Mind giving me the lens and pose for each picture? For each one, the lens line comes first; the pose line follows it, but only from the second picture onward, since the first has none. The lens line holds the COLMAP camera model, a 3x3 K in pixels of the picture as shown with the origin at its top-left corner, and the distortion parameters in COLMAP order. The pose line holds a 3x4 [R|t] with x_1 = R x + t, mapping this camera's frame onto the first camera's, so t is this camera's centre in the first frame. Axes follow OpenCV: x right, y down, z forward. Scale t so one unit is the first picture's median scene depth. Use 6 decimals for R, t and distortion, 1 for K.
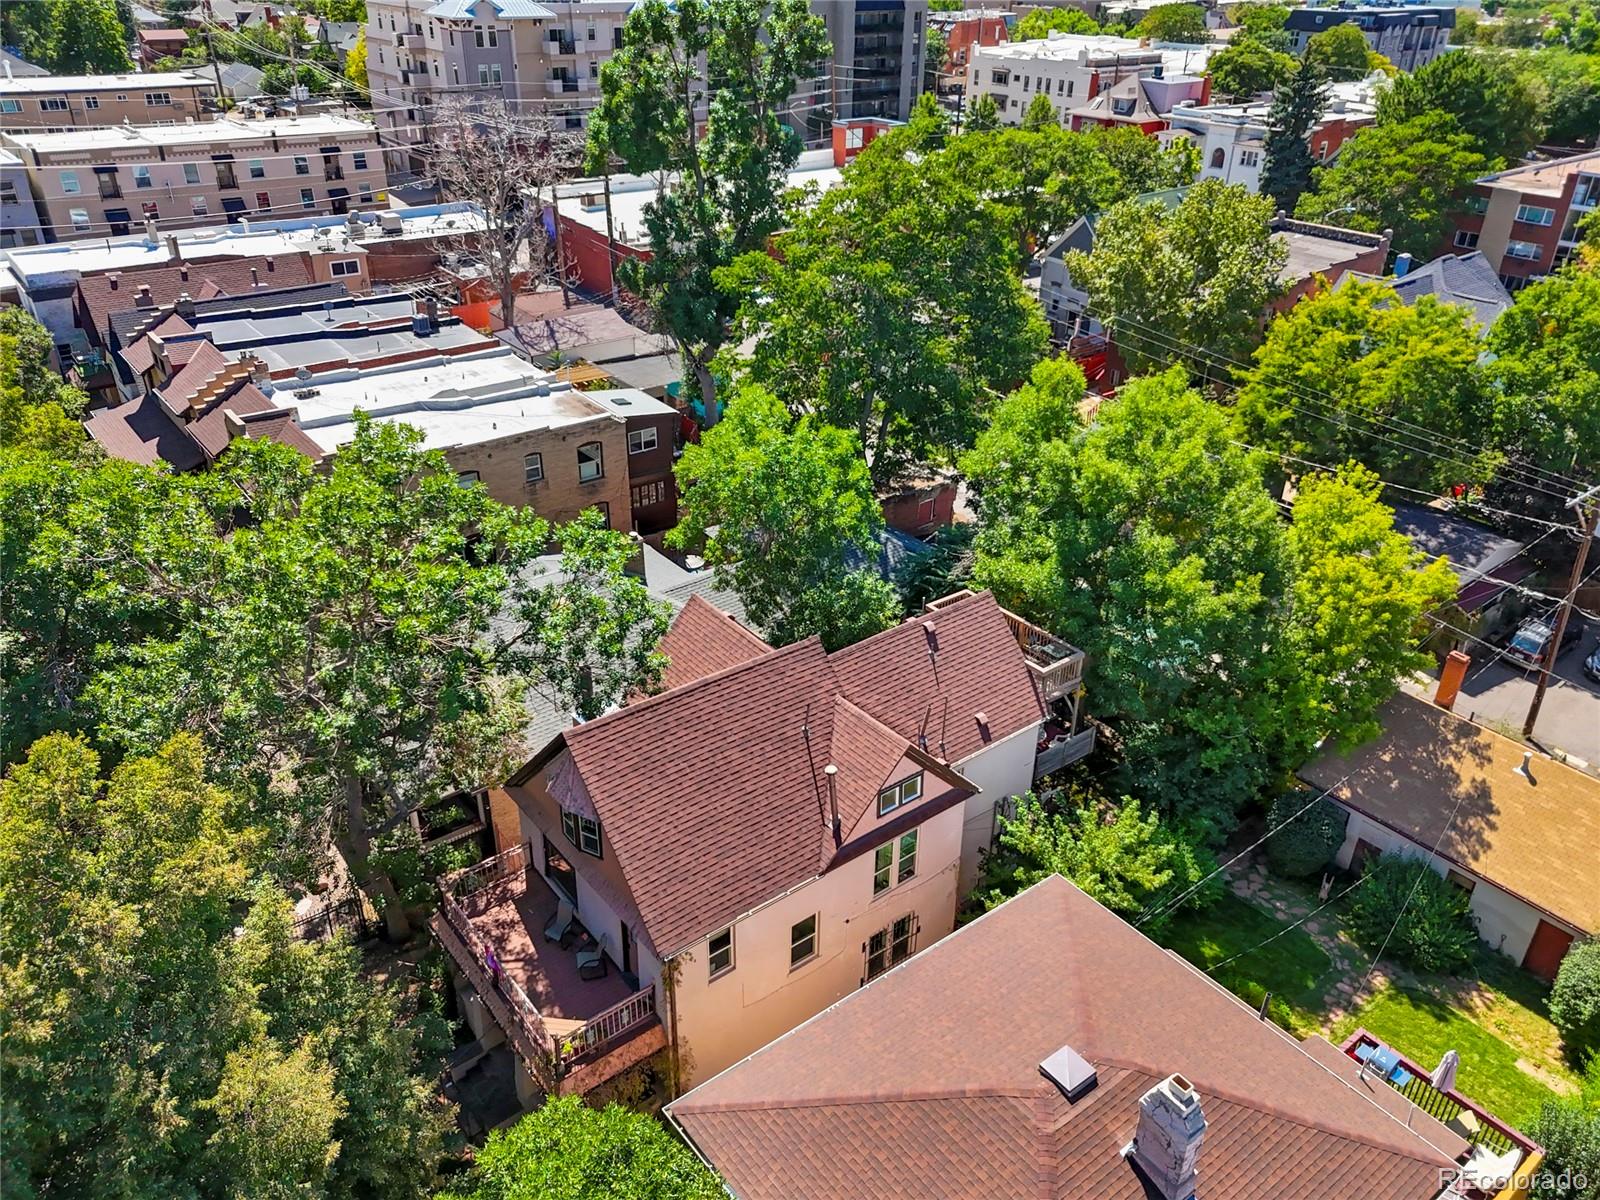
lens RADIAL K [[1178.1, 0, 800.0], [0, 1178.1, 600.0], [0, 0, 1]] dist [0.051433, -0.044201]
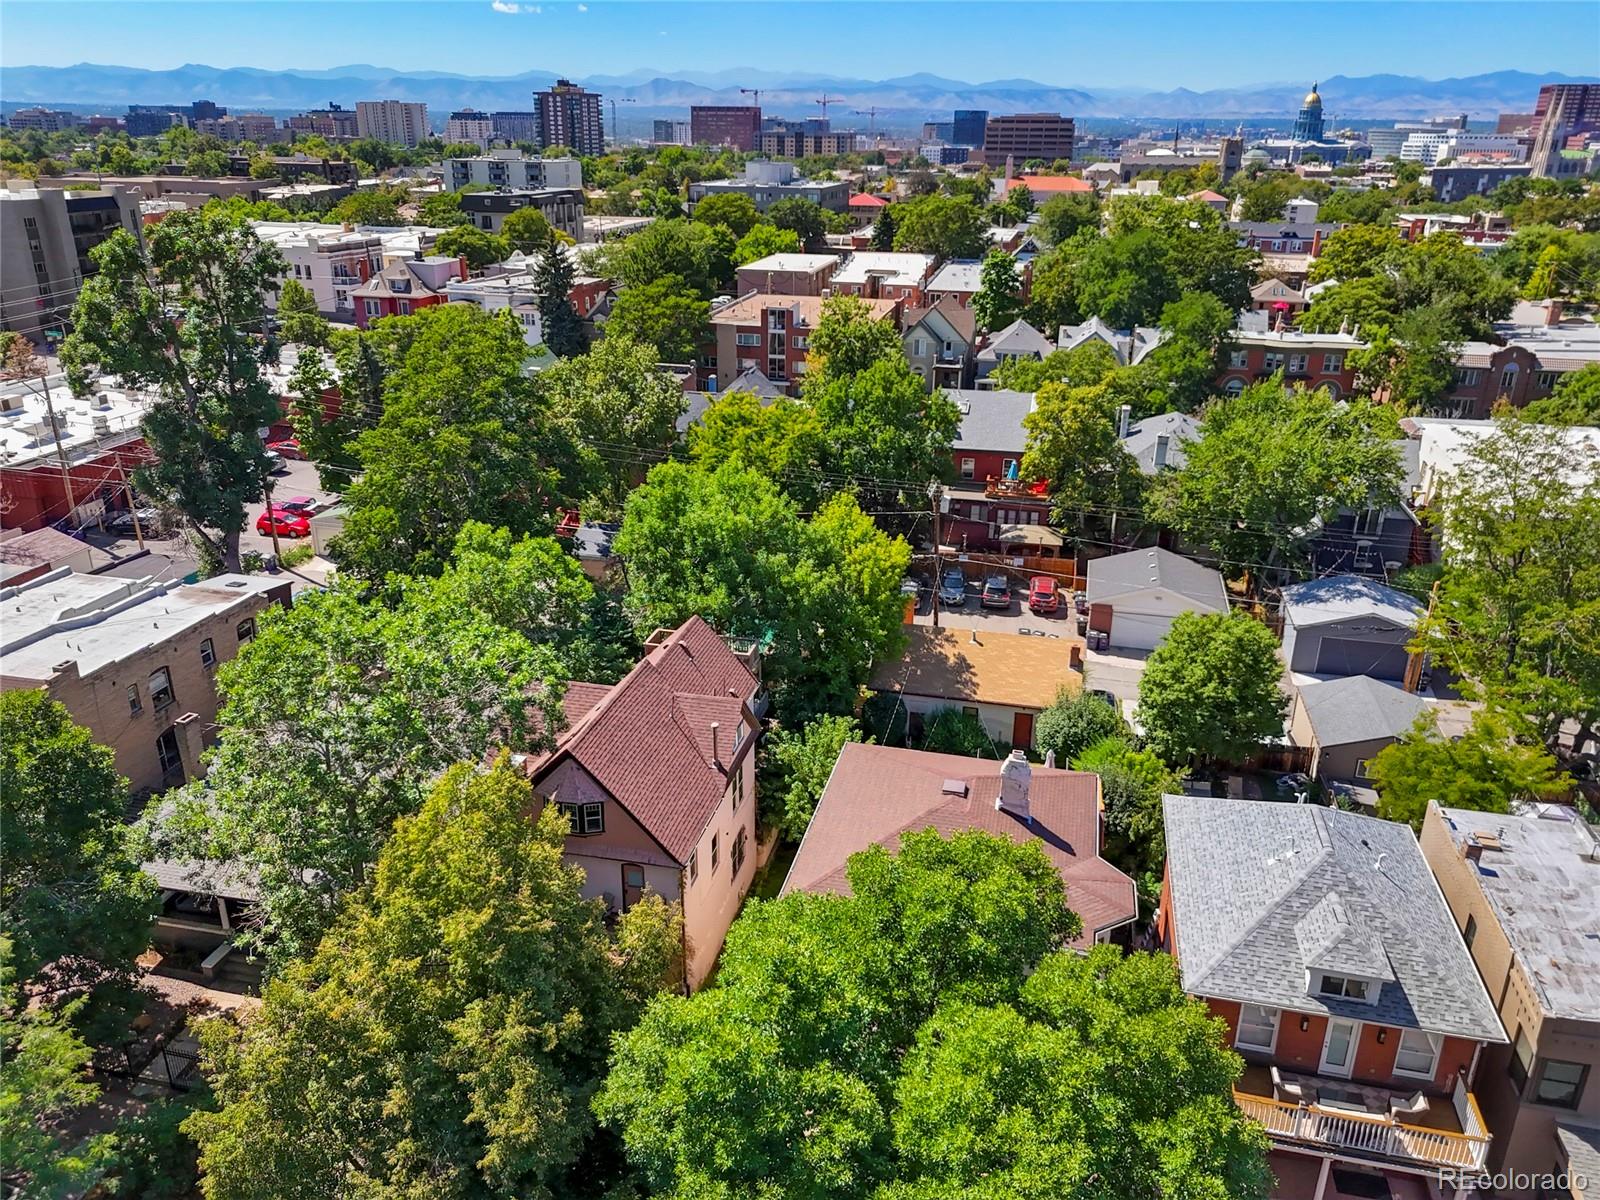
lens RADIAL K [[1178.1, 0, 800.0], [0, 1178.1, 600.0], [0, 0, 1]] dist [0.051433, -0.044201]
pose [[0.775516, -0.238564, 0.584519, -0.234084], [0.307160, 0.951464, -0.019200, 0.016411], [-0.551568, 0.194431, 0.811153, -0.107792]]
